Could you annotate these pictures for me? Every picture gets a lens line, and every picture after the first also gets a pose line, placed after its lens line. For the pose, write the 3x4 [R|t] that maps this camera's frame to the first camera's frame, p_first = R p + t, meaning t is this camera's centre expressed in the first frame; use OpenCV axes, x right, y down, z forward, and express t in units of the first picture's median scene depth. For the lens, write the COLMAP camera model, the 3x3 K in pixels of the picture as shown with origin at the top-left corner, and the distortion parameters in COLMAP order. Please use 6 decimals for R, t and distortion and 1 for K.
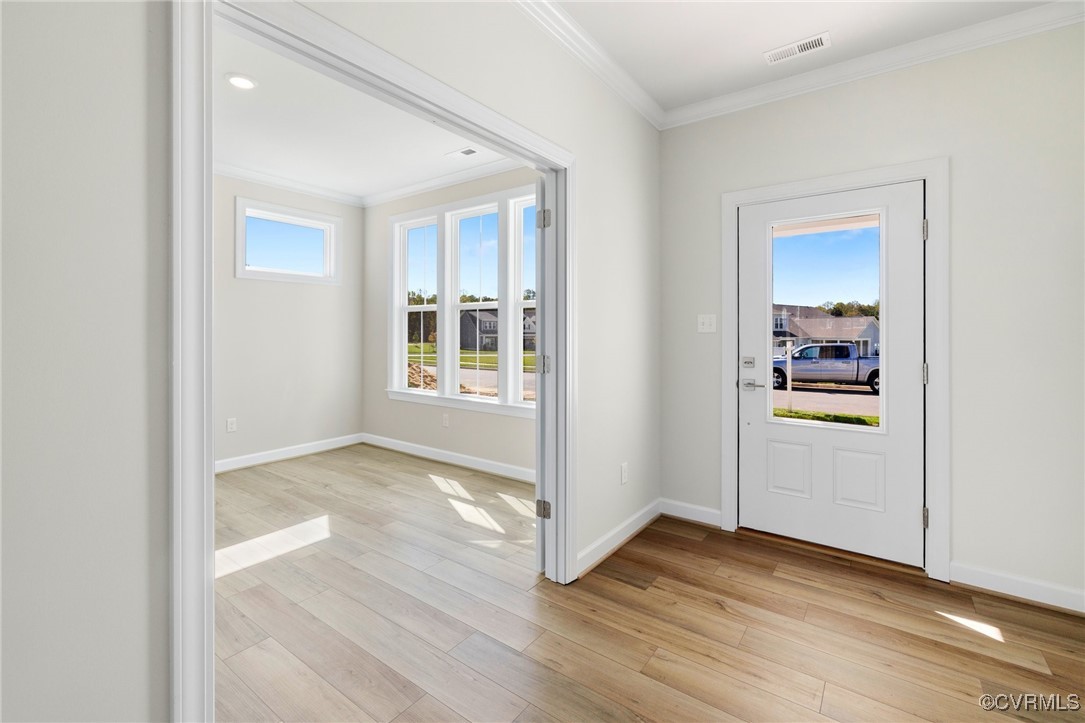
lens RADIAL K [[475.0, 0, 537.2], [0, 475.0, 328.1], [0, 0, 1]] dist [-0.002098, 0.000340]
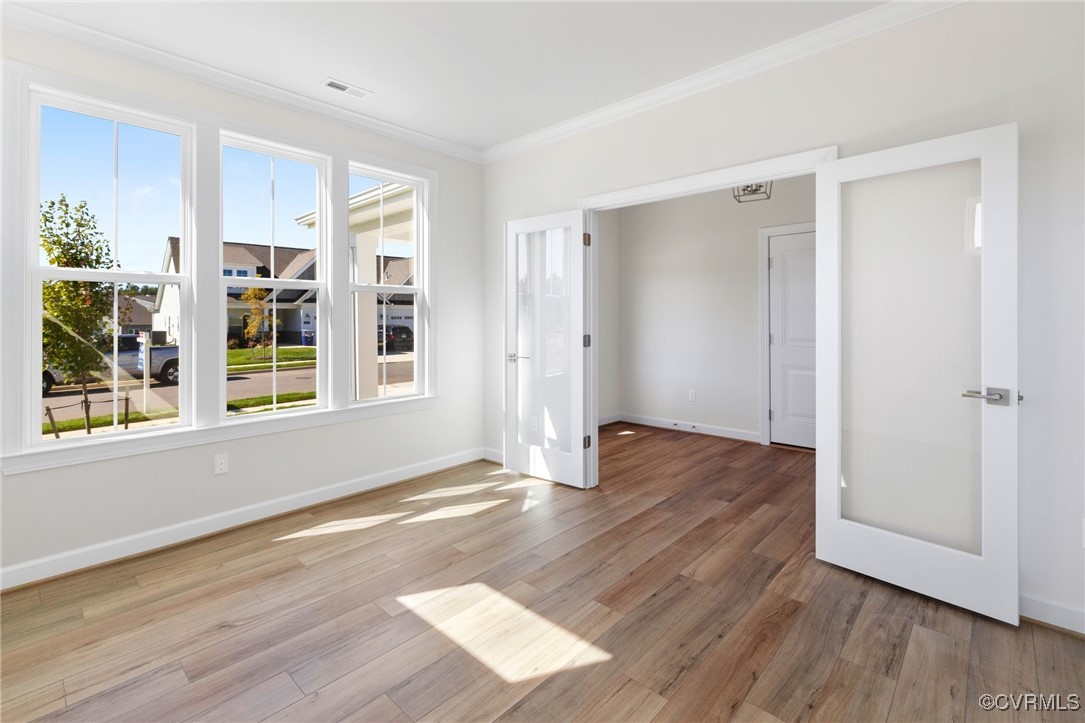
lens RADIAL K [[475.0, 0, 564.2], [0, 475.0, 323.3], [0, 0, 1]] dist [-0.002098, 0.000340]
pose [[0.094651, -0.007550, 0.995482, -0.981632], [-0.005474, 0.999952, 0.008105, 0.010711], [-0.995495, -0.006216, 0.094605, 0.656036]]
